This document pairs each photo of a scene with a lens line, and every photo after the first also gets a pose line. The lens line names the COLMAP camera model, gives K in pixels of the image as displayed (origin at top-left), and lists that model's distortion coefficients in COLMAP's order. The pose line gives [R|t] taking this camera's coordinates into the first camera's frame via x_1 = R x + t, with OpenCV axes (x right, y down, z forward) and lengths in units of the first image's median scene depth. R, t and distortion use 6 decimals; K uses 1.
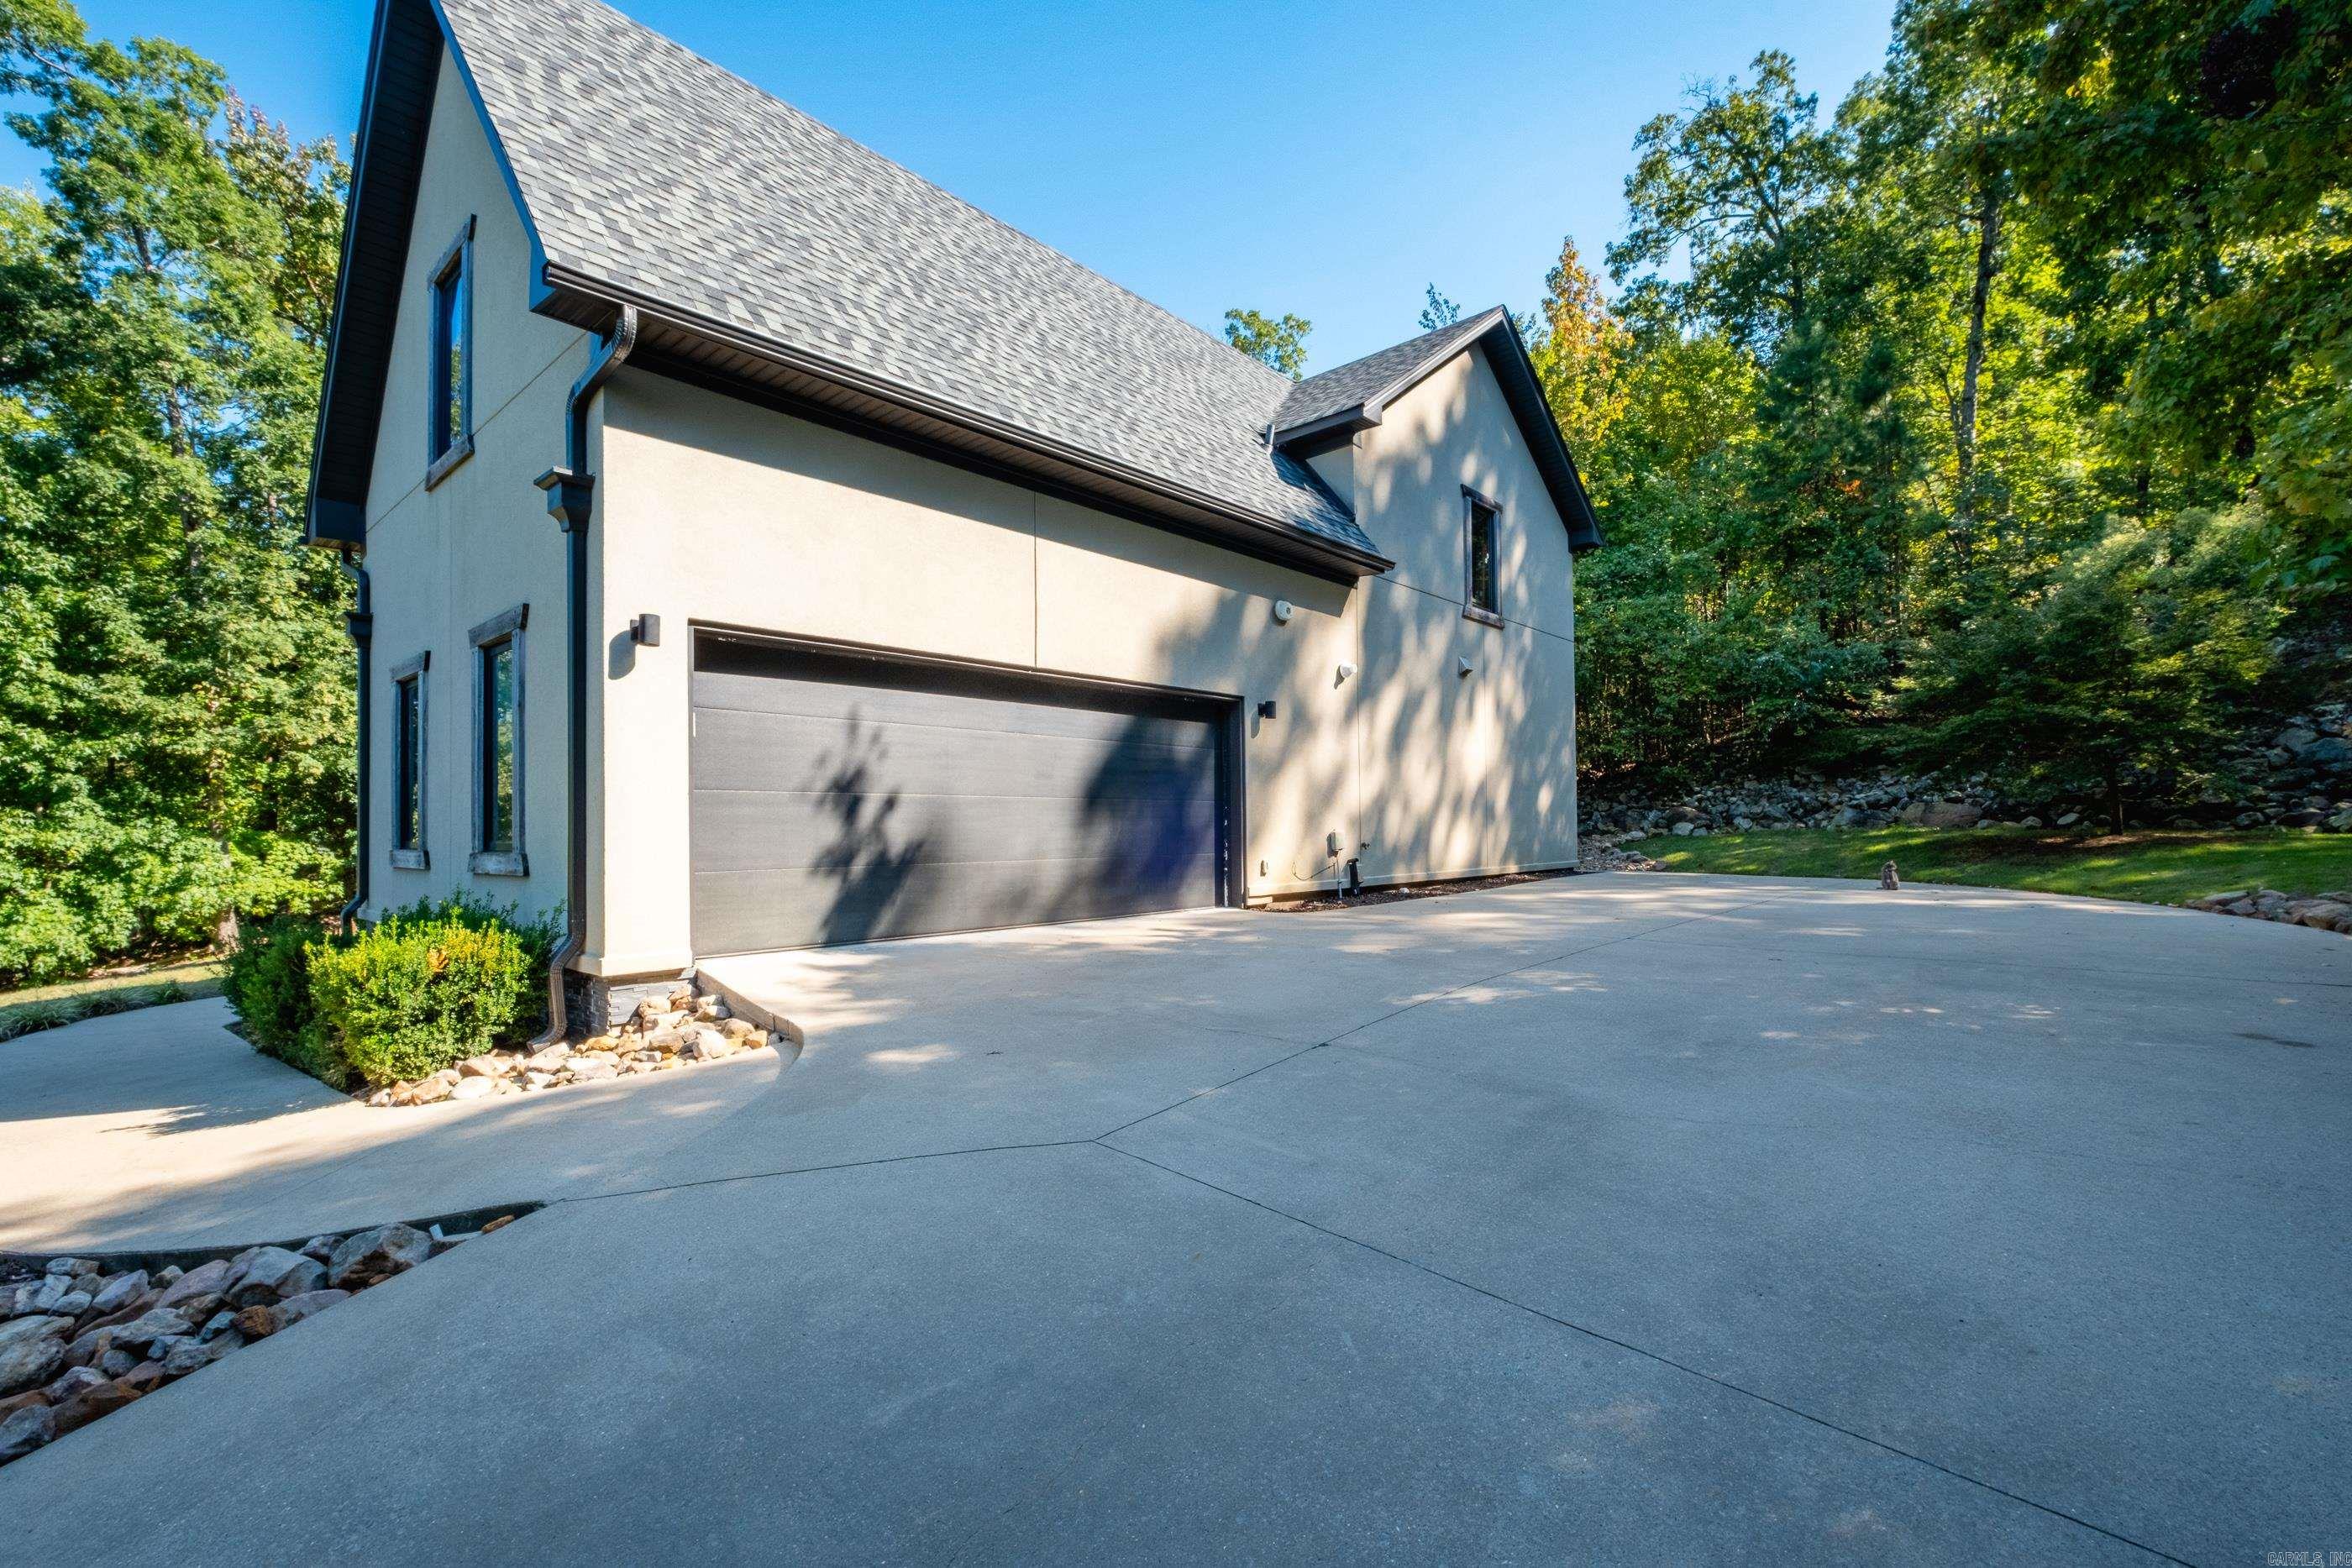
lens RADIAL K [[1017.7, 0, 1169.6], [0, 1017.7, 803.9], [0, 0, 1]] dist [-0.000549, -0.001447]
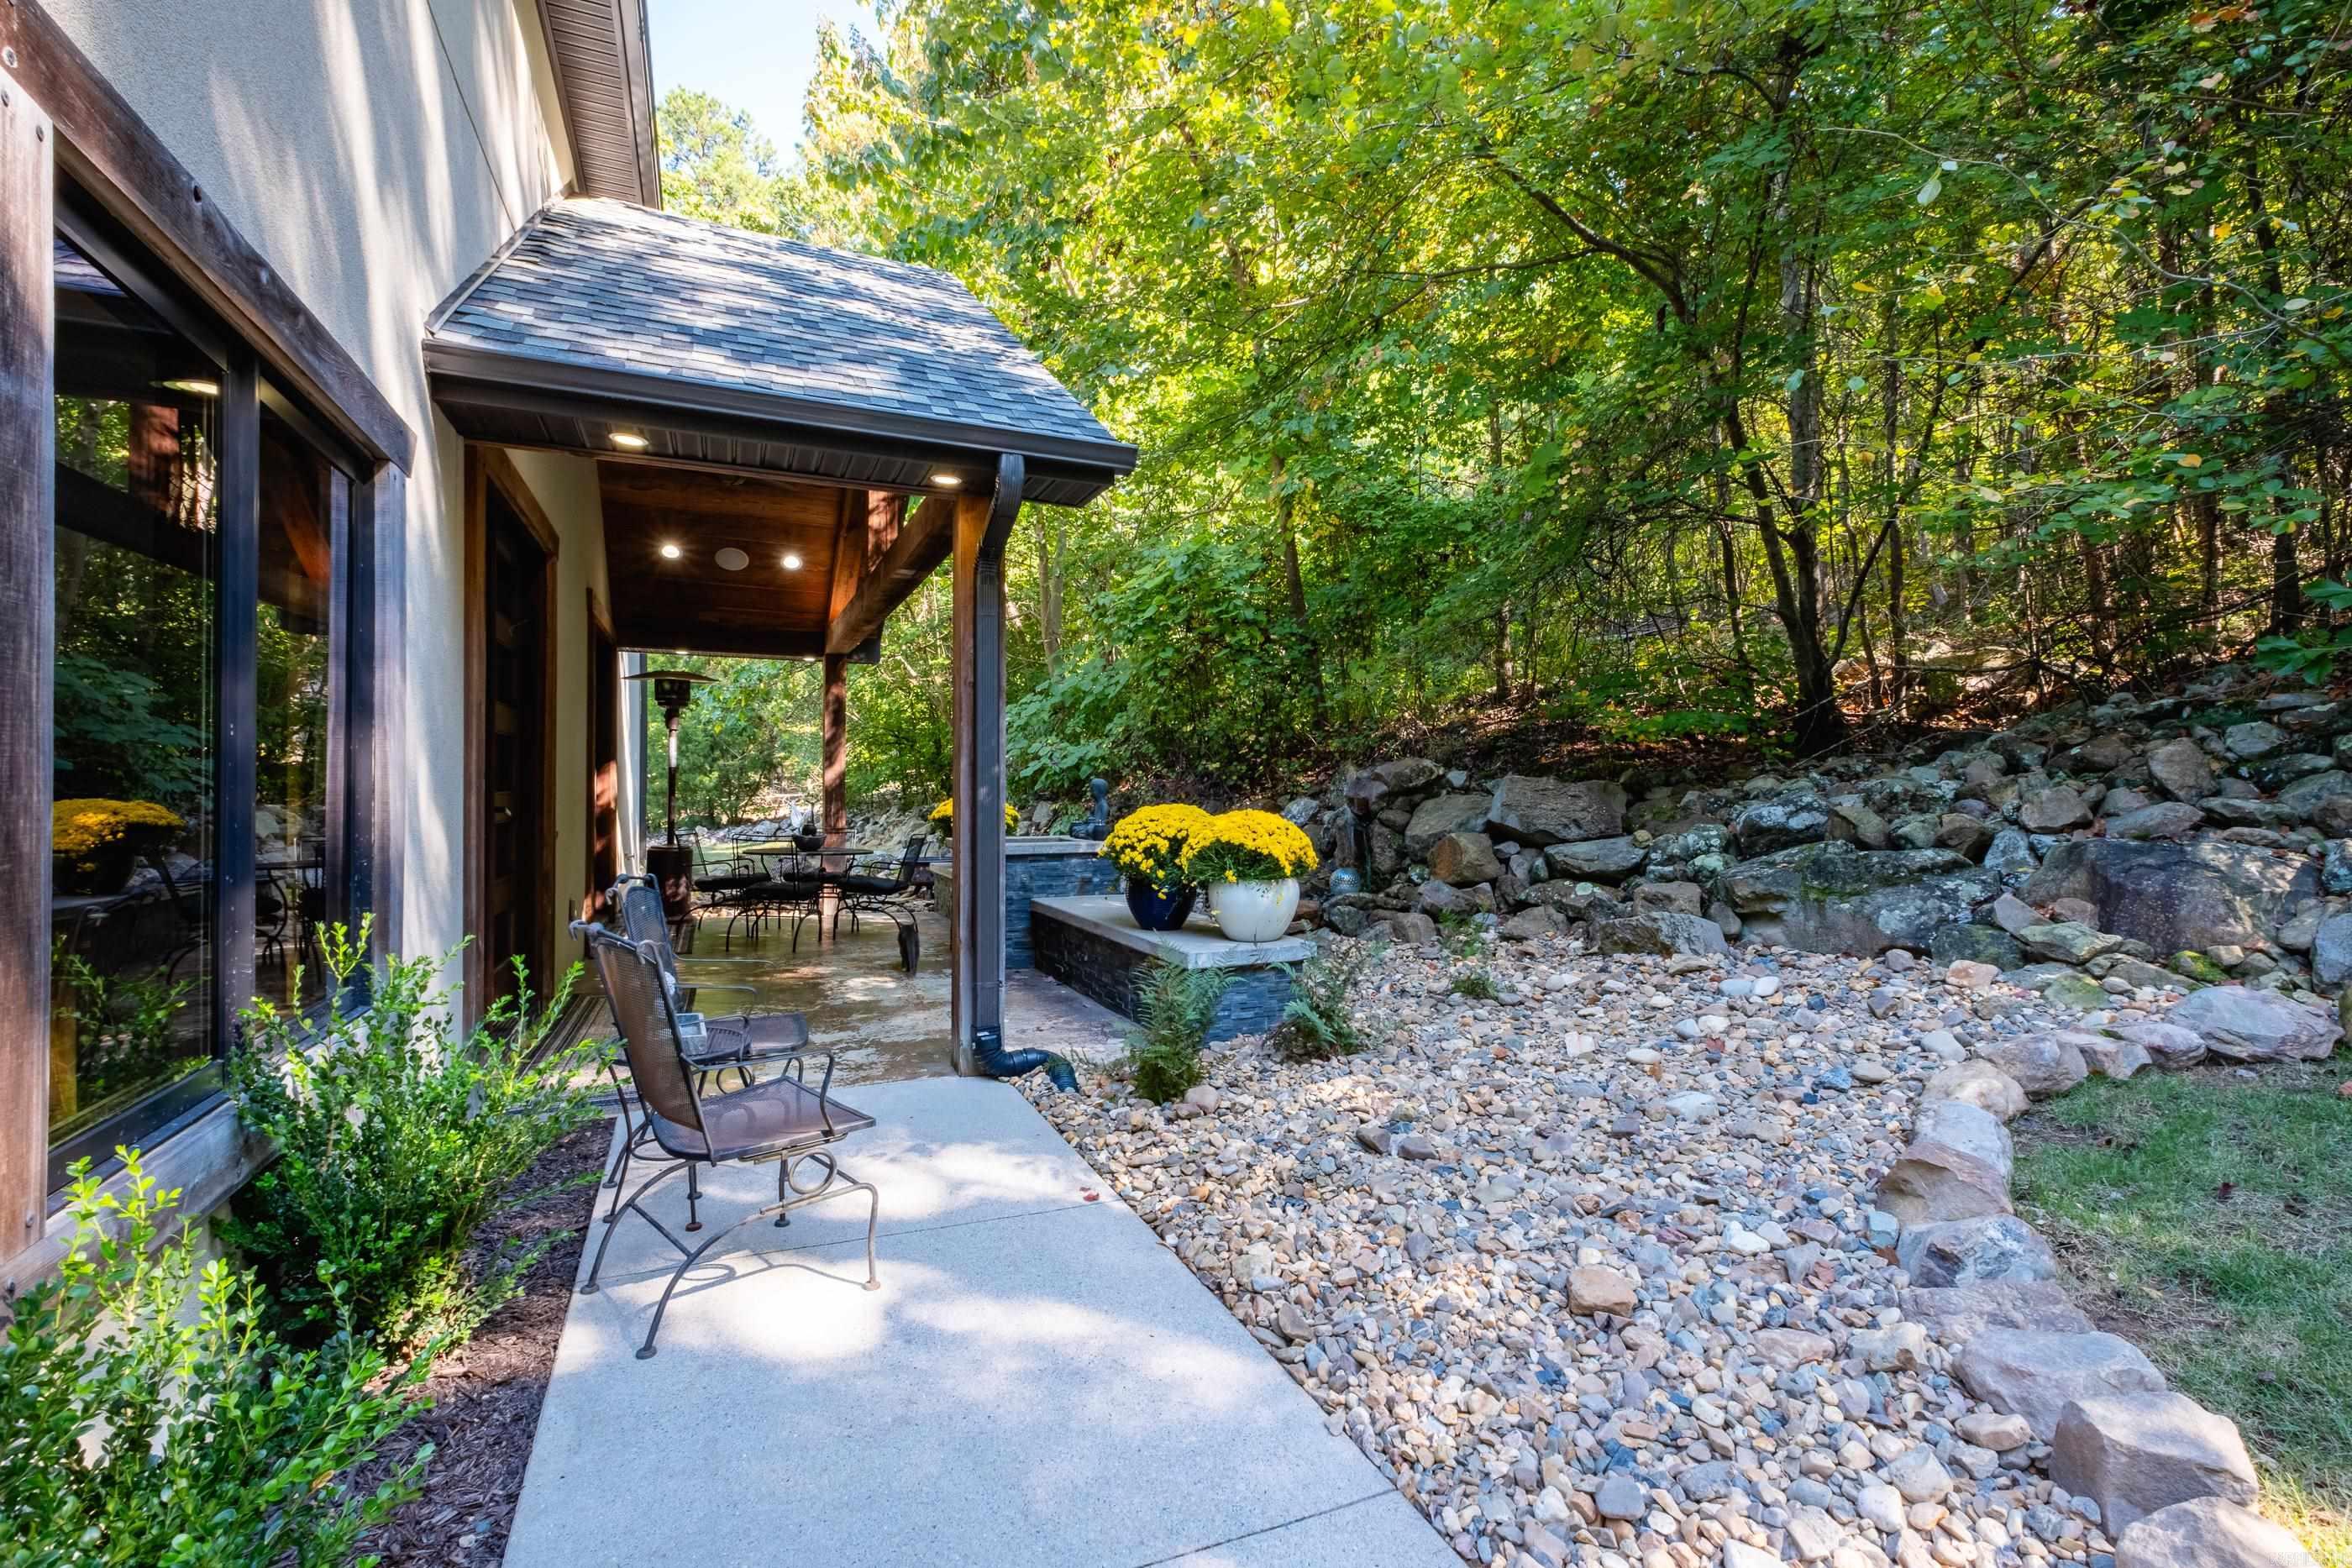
lens RADIAL K [[1017.7, 0, 1183.0], [0, 1017.7, 774.7], [0, 0, 1]] dist [-0.000549, -0.001447]
pose [[0.918251, 0.001124, -0.395998, 0.366190], [0.004580, 0.999899, 0.013459, -0.008190], [0.395973, -0.014173, 0.918153, 0.784064]]
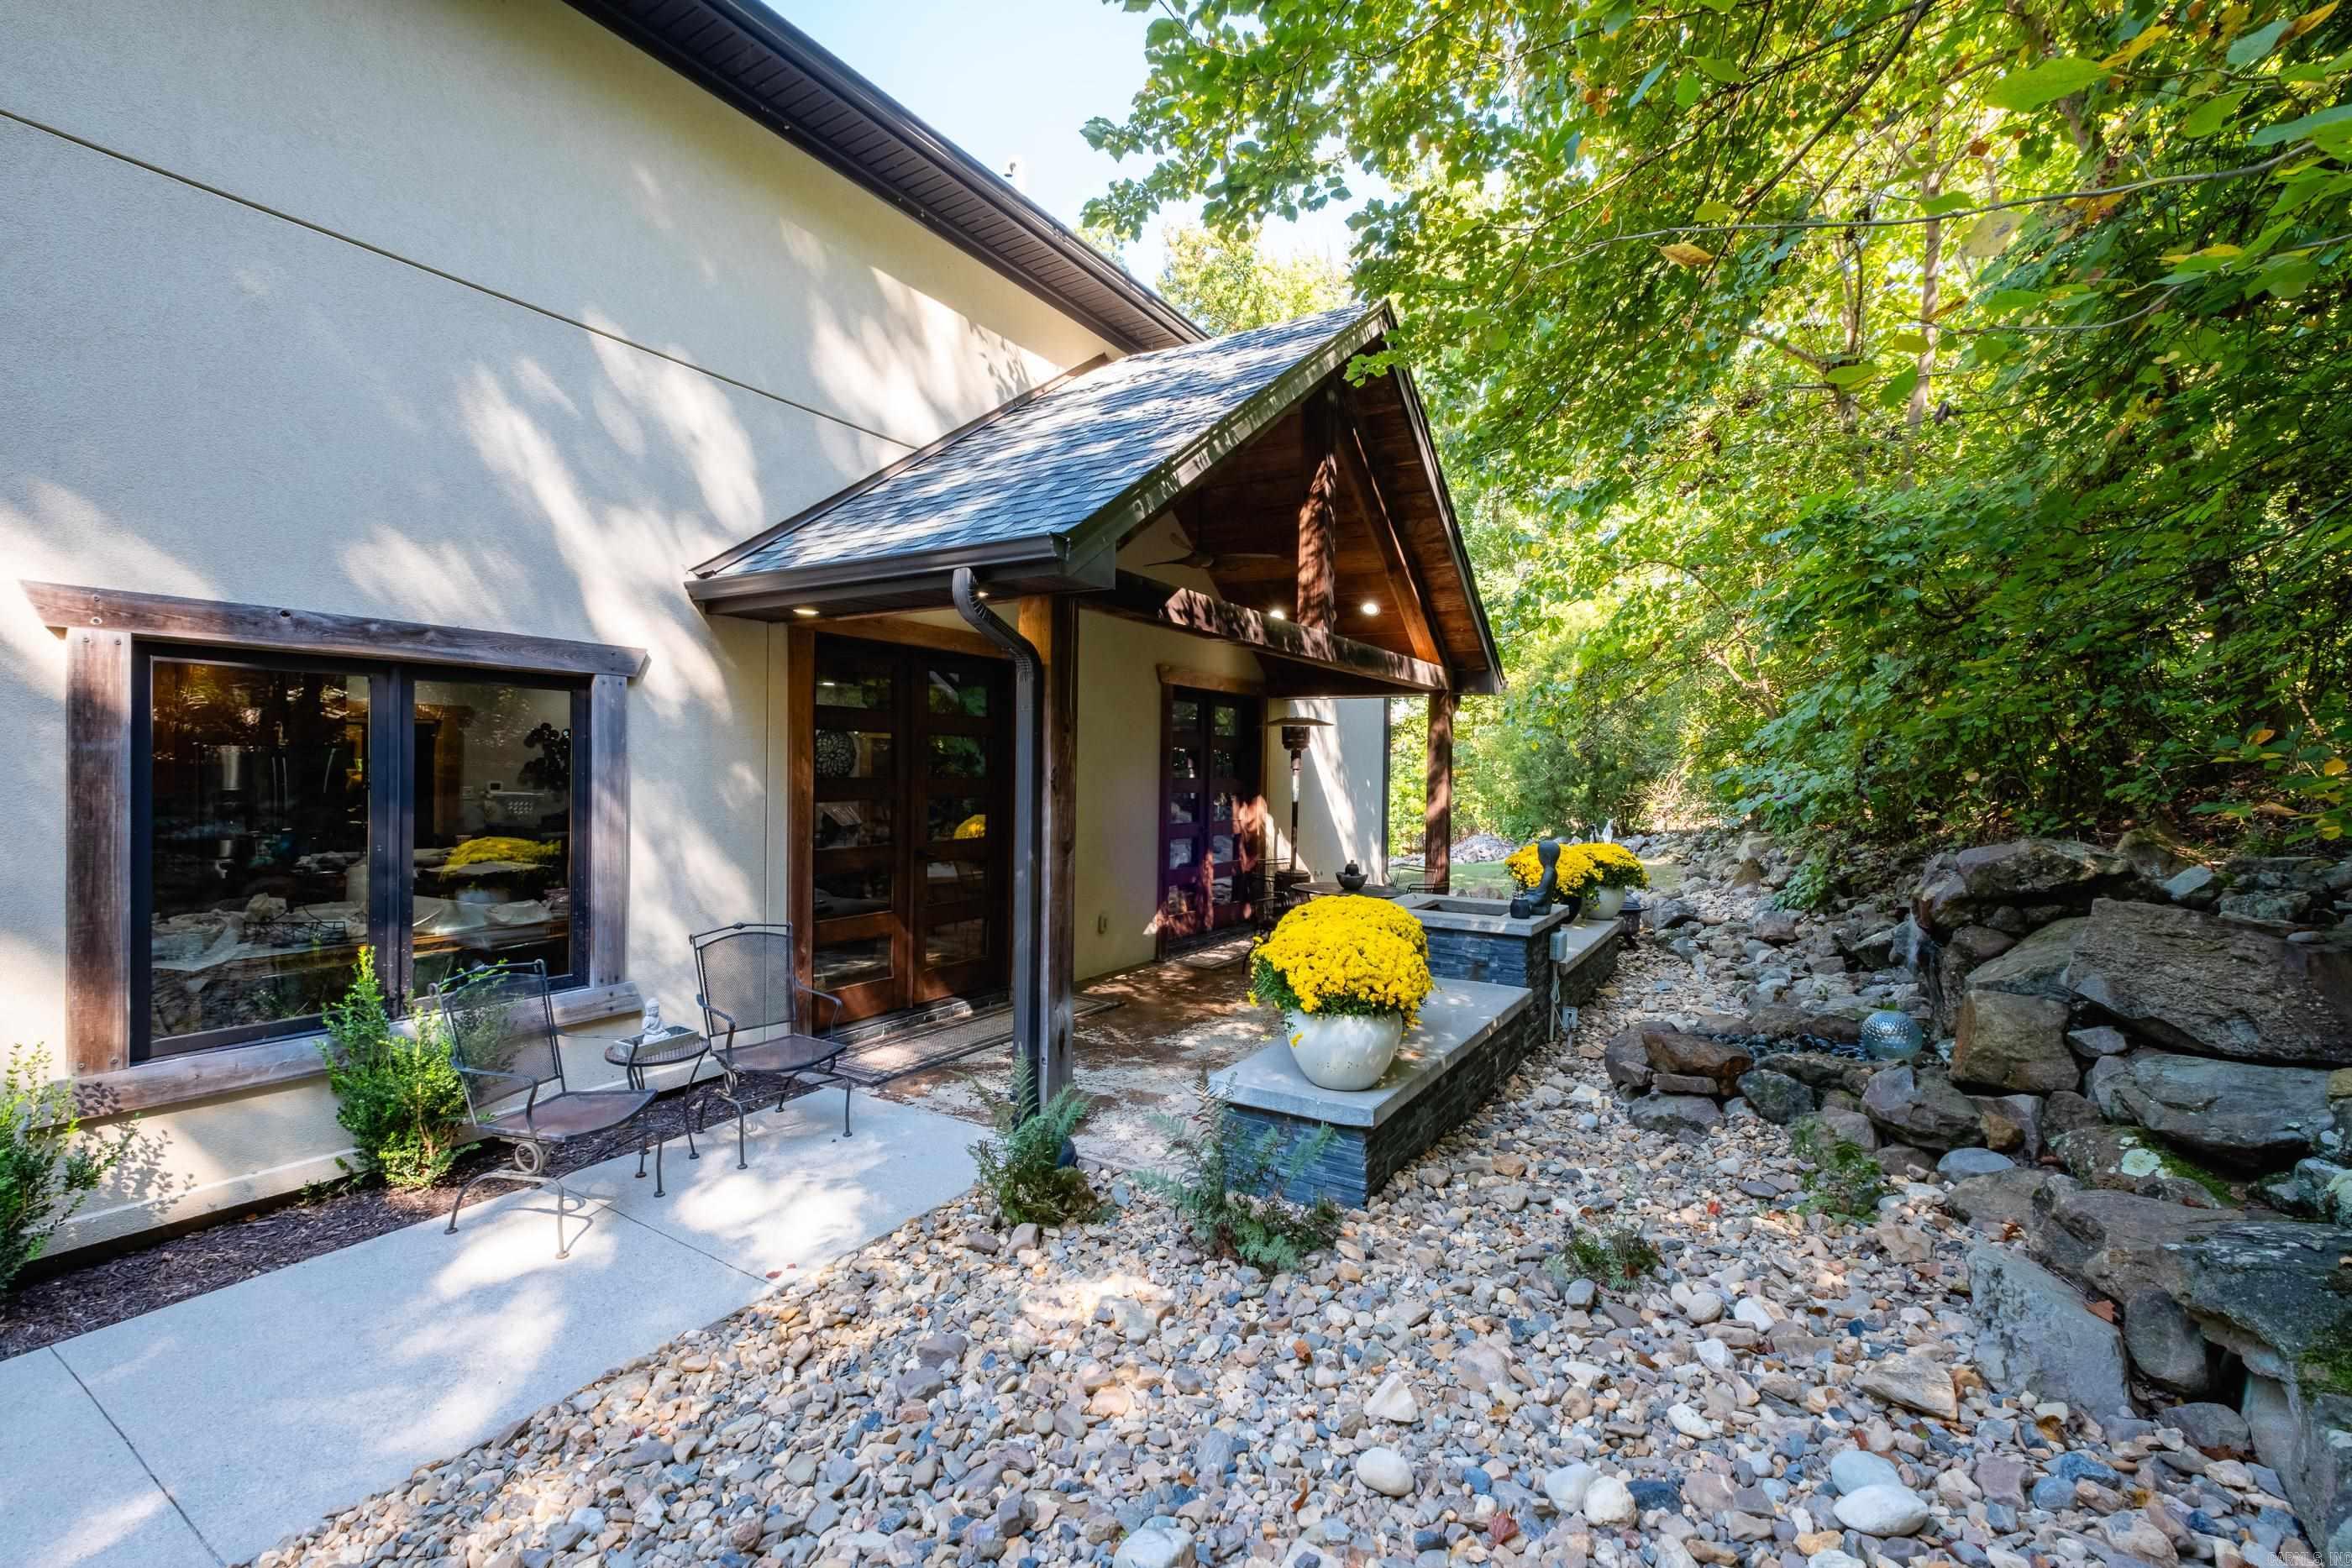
lens RADIAL K [[1017.7, 0, 1185.9], [0, 1017.7, 780.2], [0, 0, 1]] dist [-0.000549, -0.001447]
pose [[0.192769, 0.016585, -0.981104, 0.683209], [0.008822, 0.999787, 0.018635, -0.066194], [0.981204, -0.012247, 0.192582, 1.299343]]
